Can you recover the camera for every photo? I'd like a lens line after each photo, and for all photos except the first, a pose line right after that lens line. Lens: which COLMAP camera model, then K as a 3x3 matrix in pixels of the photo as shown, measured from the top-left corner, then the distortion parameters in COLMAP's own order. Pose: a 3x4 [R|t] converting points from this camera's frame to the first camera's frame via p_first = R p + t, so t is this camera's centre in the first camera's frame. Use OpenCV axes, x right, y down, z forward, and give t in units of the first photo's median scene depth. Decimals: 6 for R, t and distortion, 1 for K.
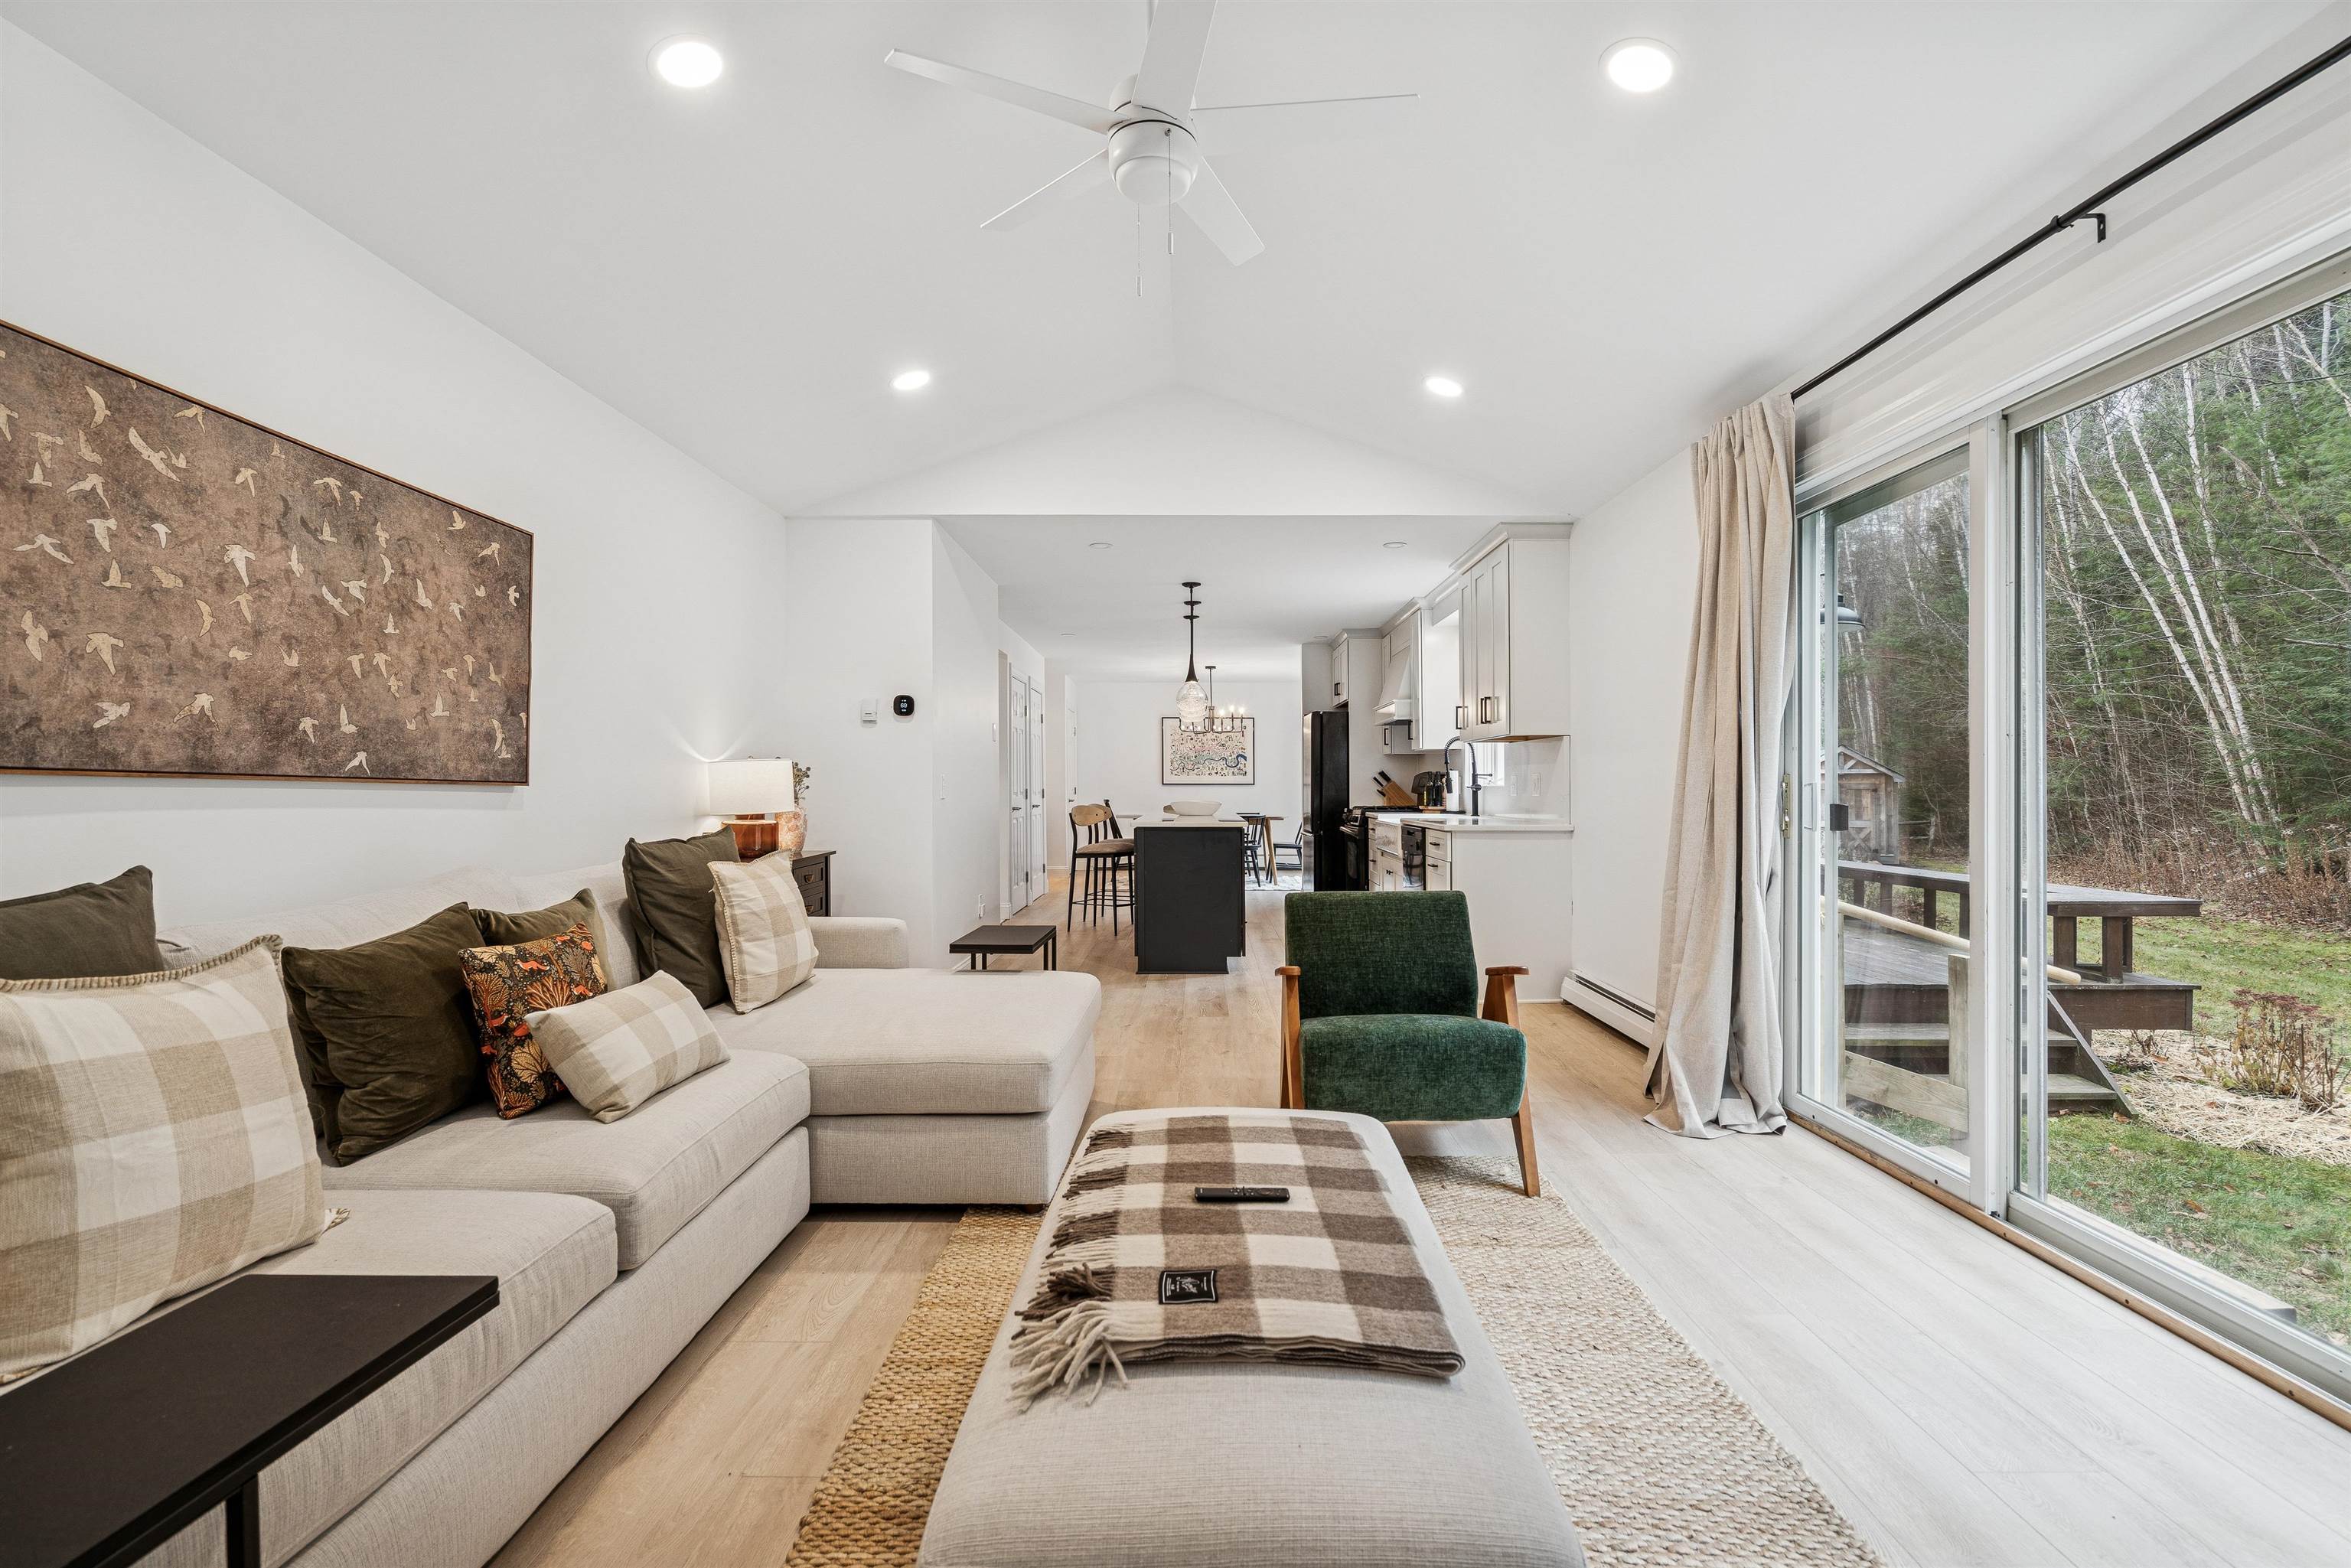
lens RADIAL K [[1093.2, 0, 1176.1], [0, 1093.2, 791.8], [0, 0, 1]] dist [-0.003271, 0.001235]
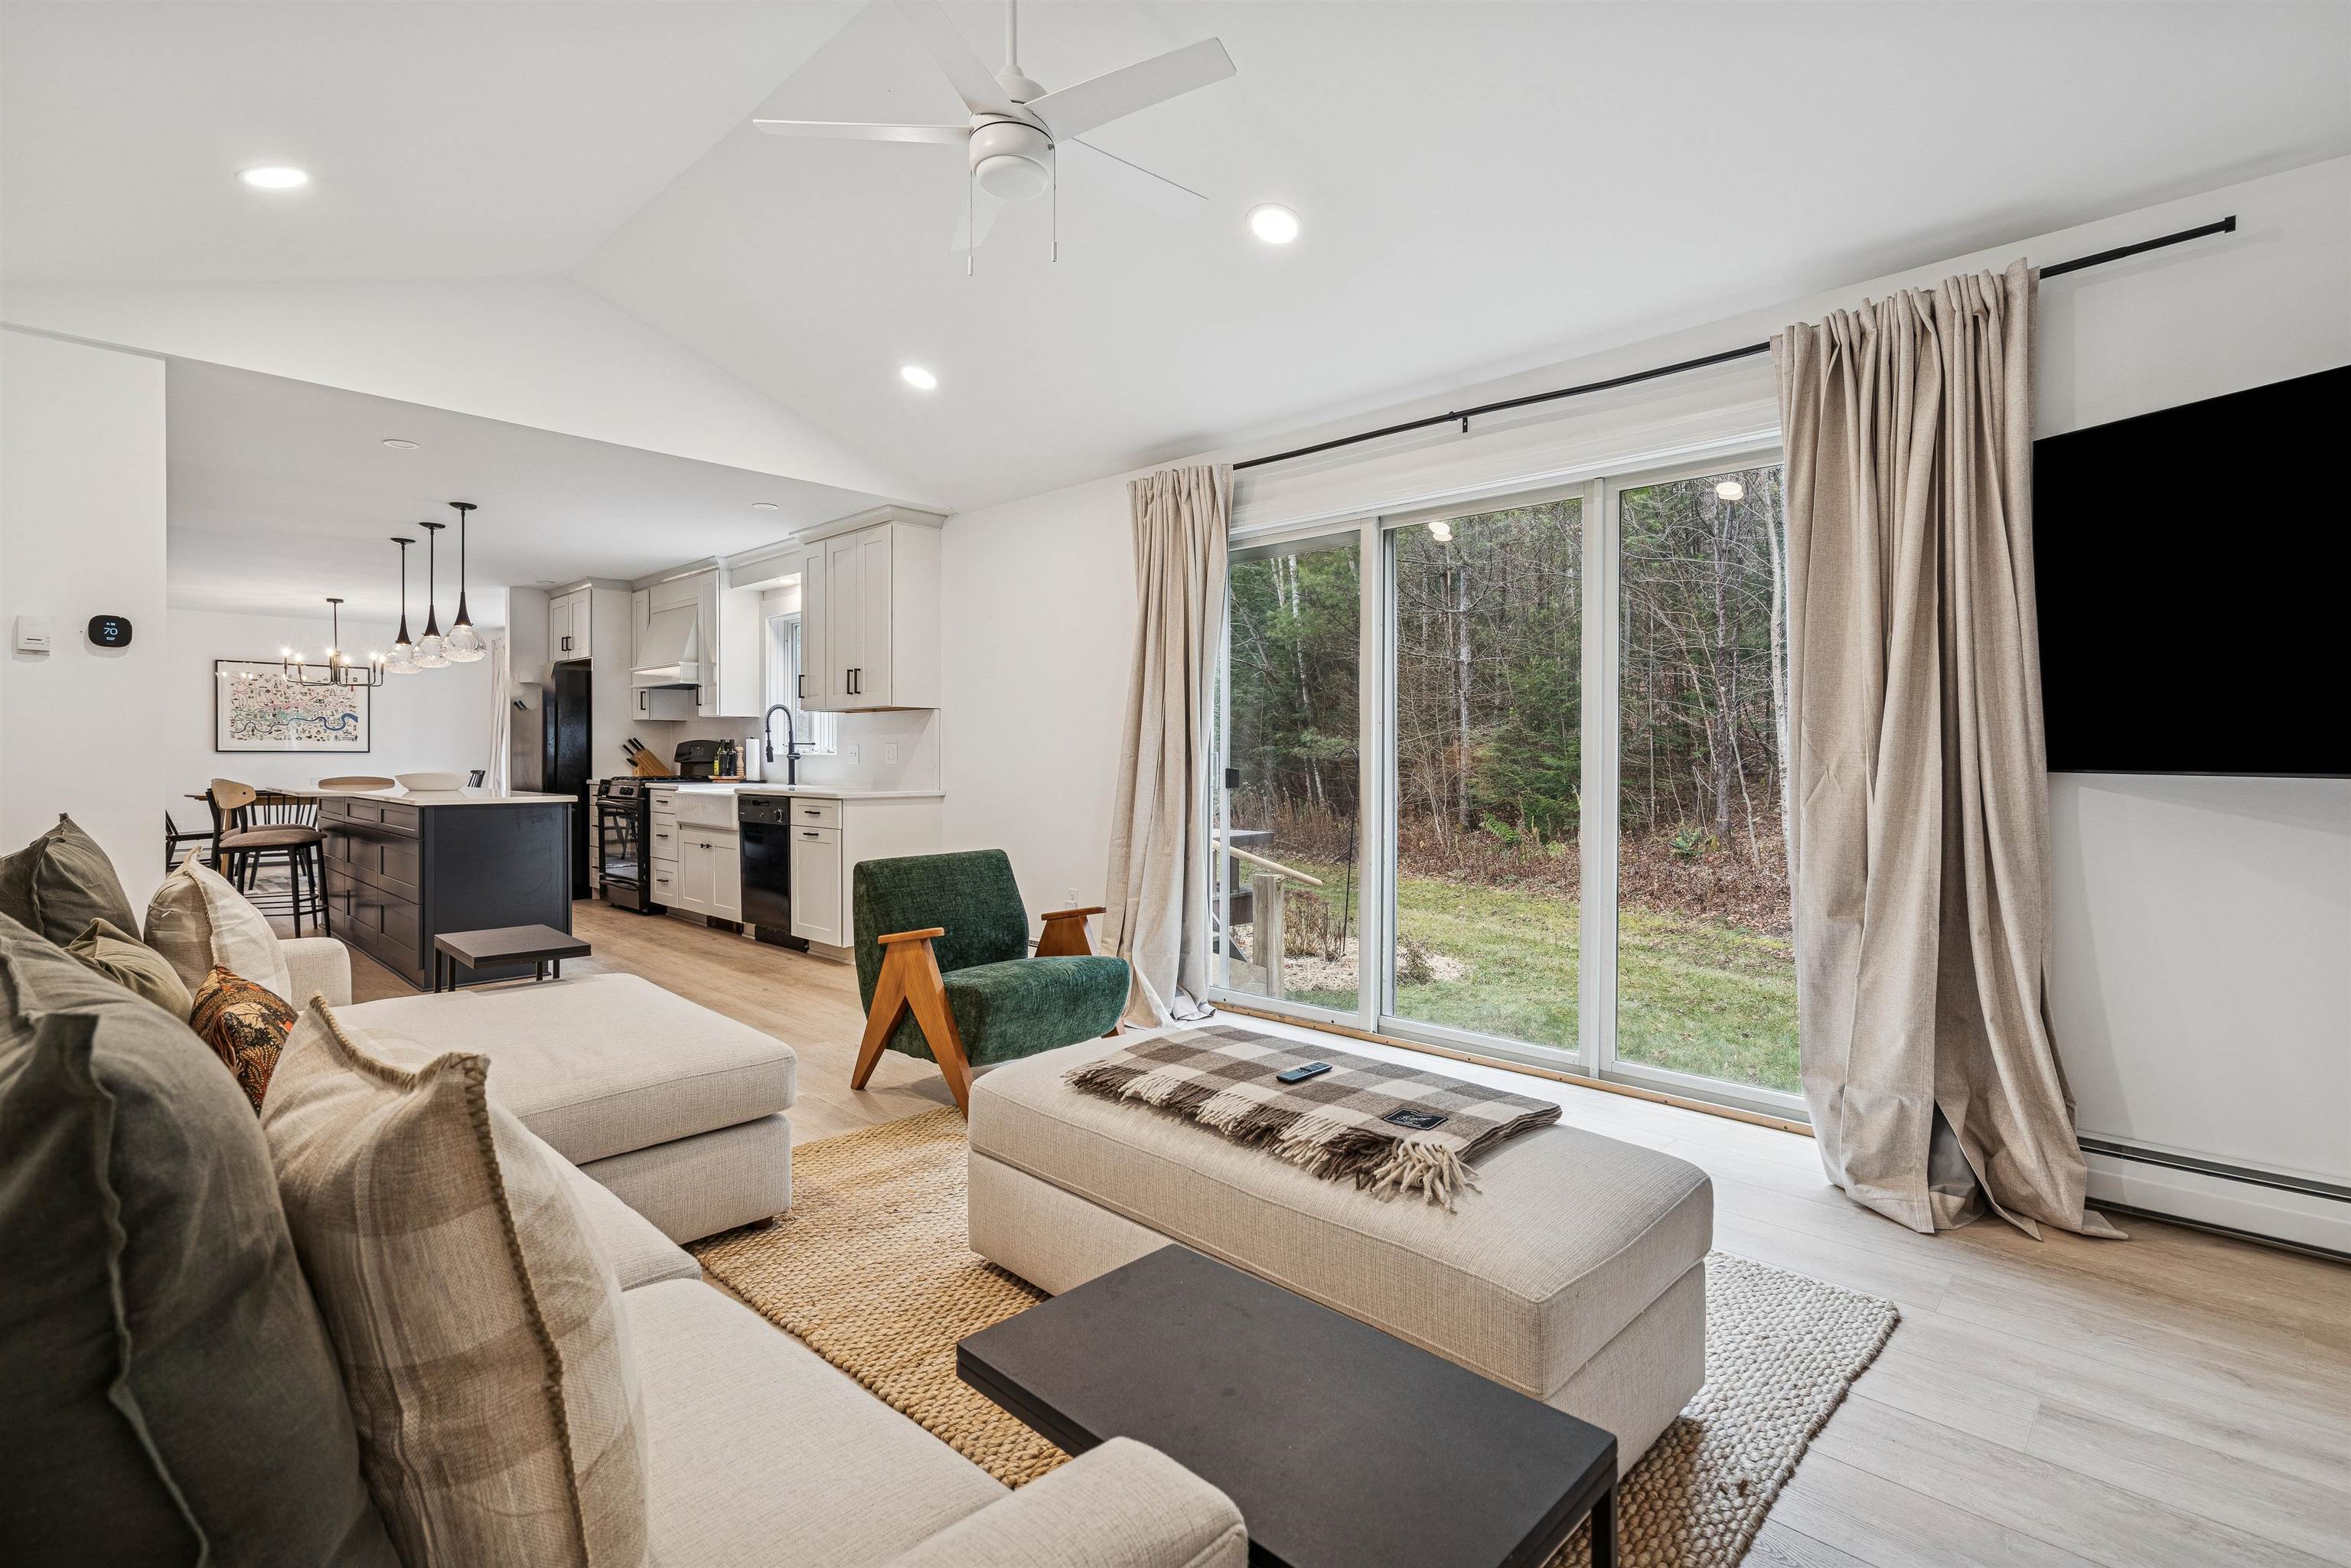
lens RADIAL K [[1116.8, 0, 1173.1], [0, 1116.8, 761.3], [0, 0, 1]] dist [-0.001779, 0.000310]
pose [[0.677409, -0.001190, 0.735606, -0.617201], [0.001363, 0.999999, 0.000362, 0.001742], [-0.735606, 0.000757, 0.677410, 0.139151]]
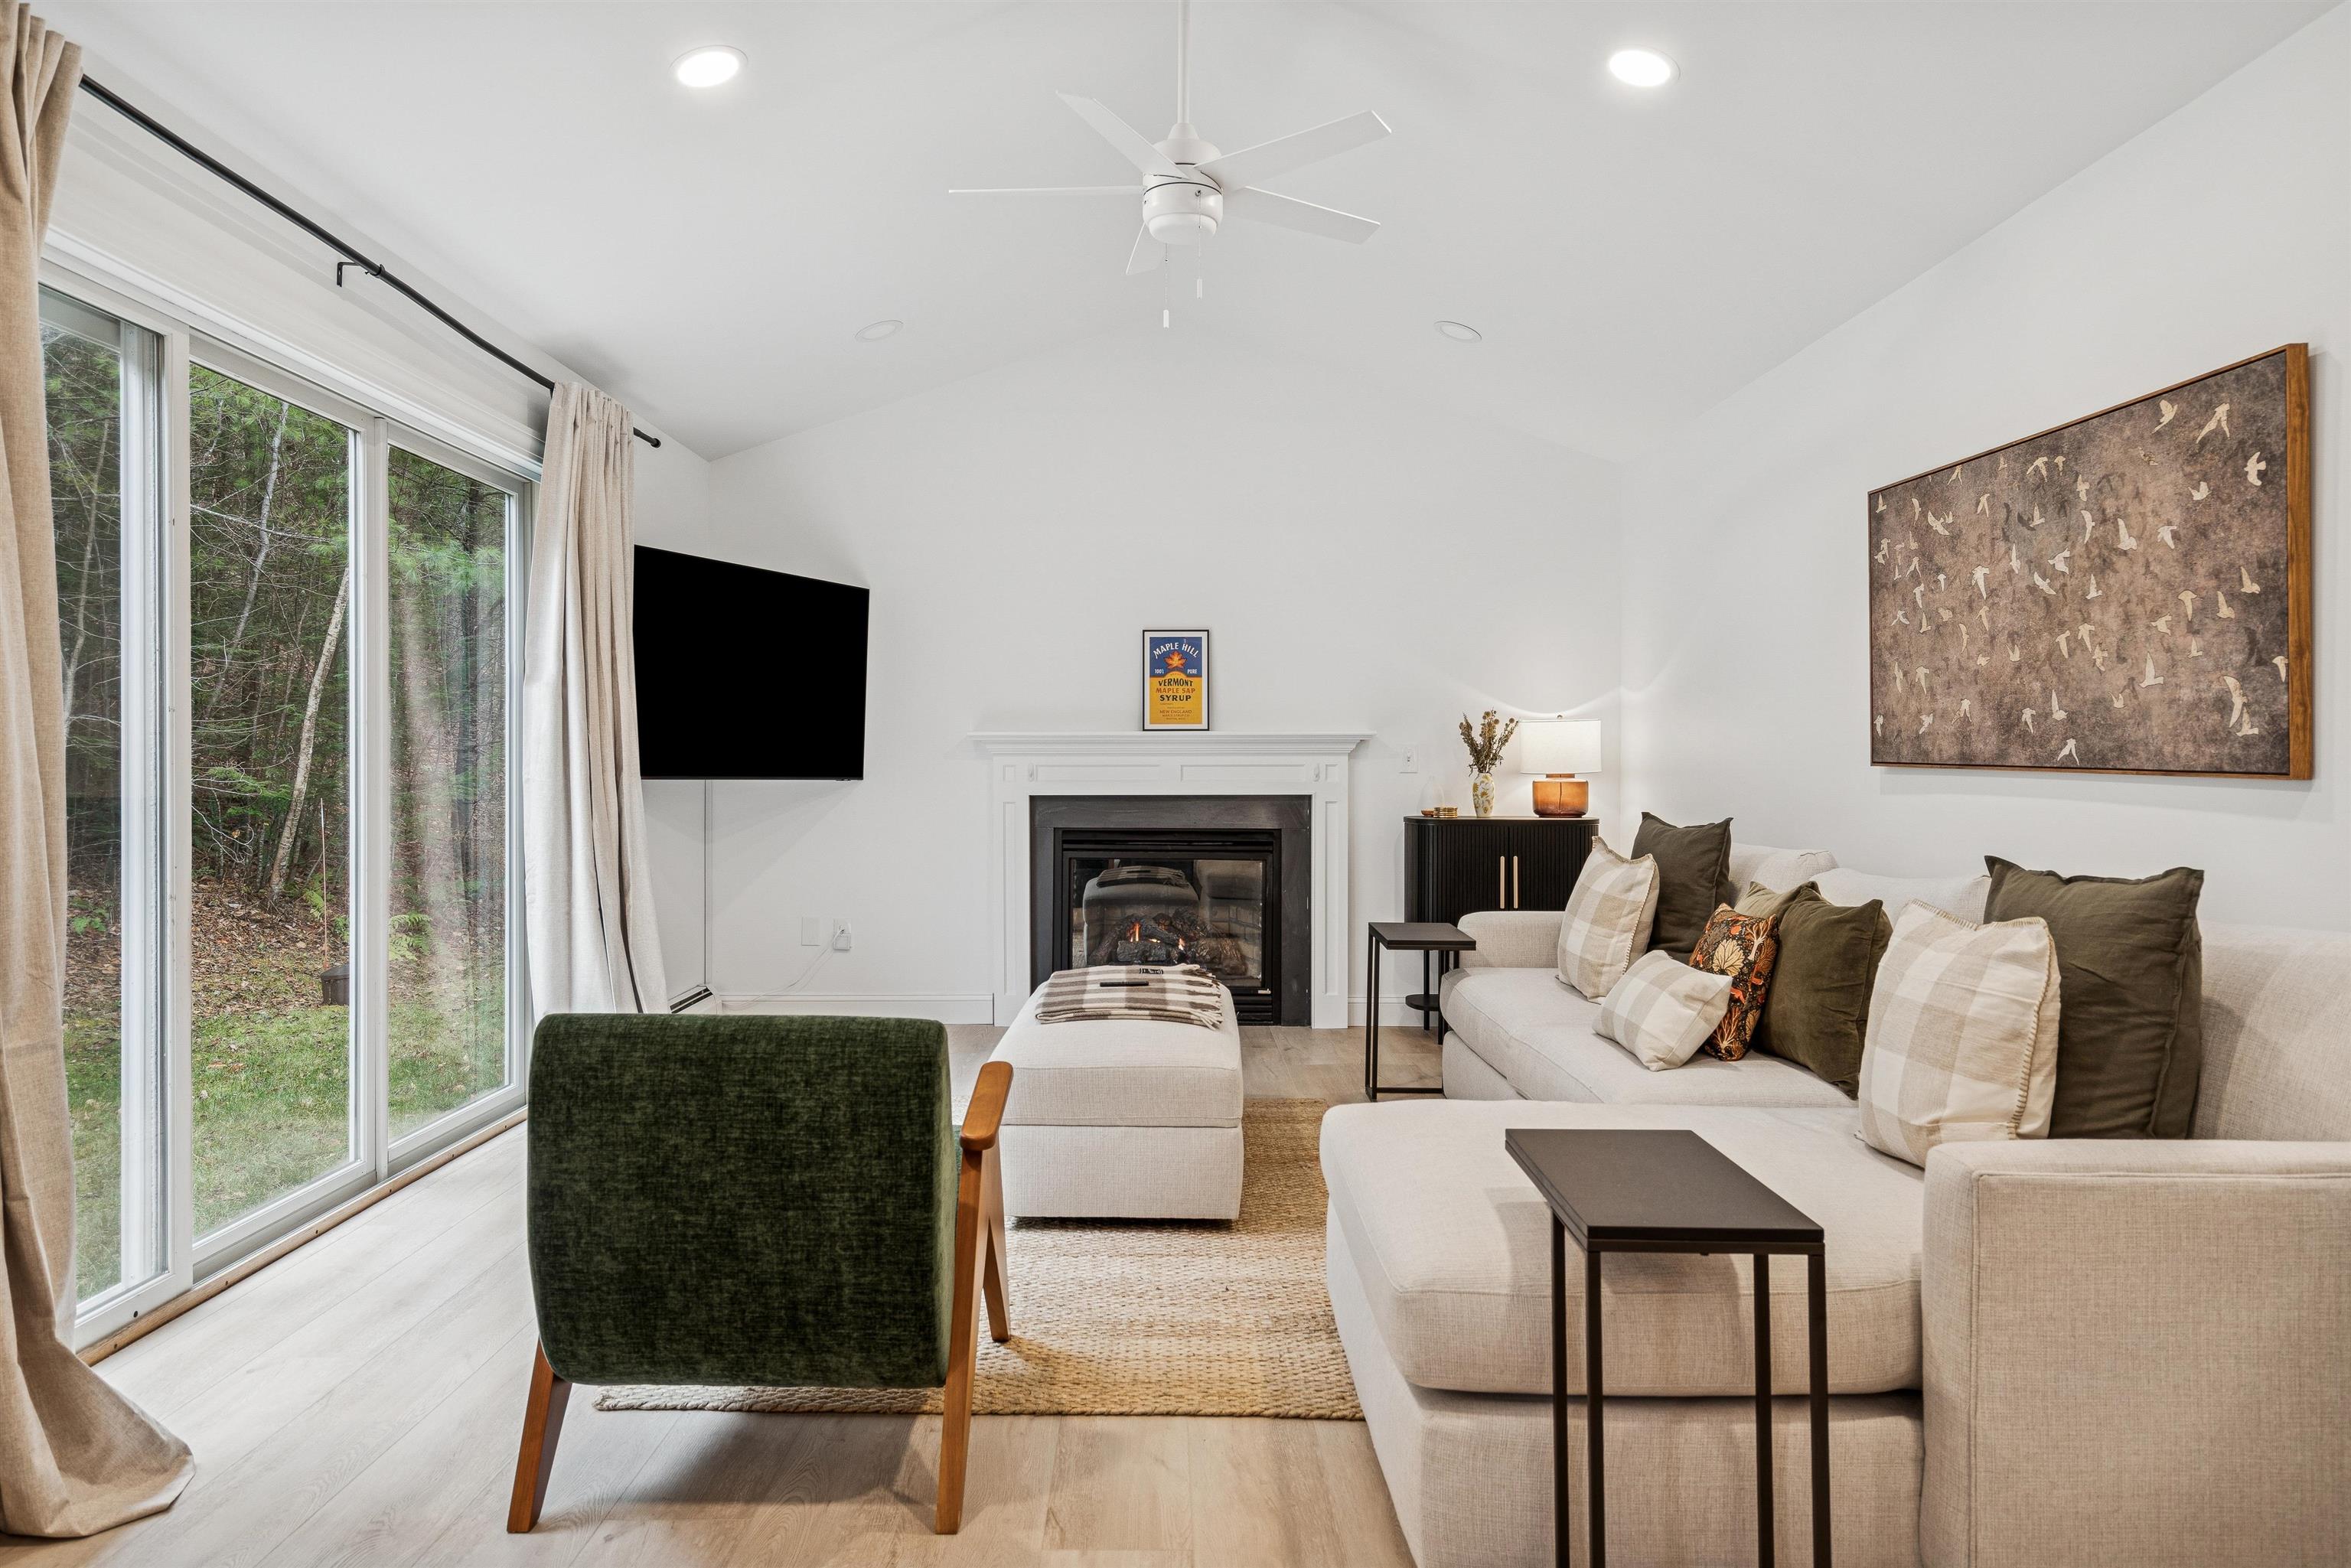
lens RADIAL K [[1428.3, 0, 1170.6], [0, 1428.3, 746.5], [0, 0, 1]] dist [-0.000041, 0.000201]
pose [[-0.999420, 0.002242, -0.033990, 0.037934], [0.002494, 0.999970, -0.007389, -0.023773], [0.033973, -0.007470, -0.999395, 2.172221]]
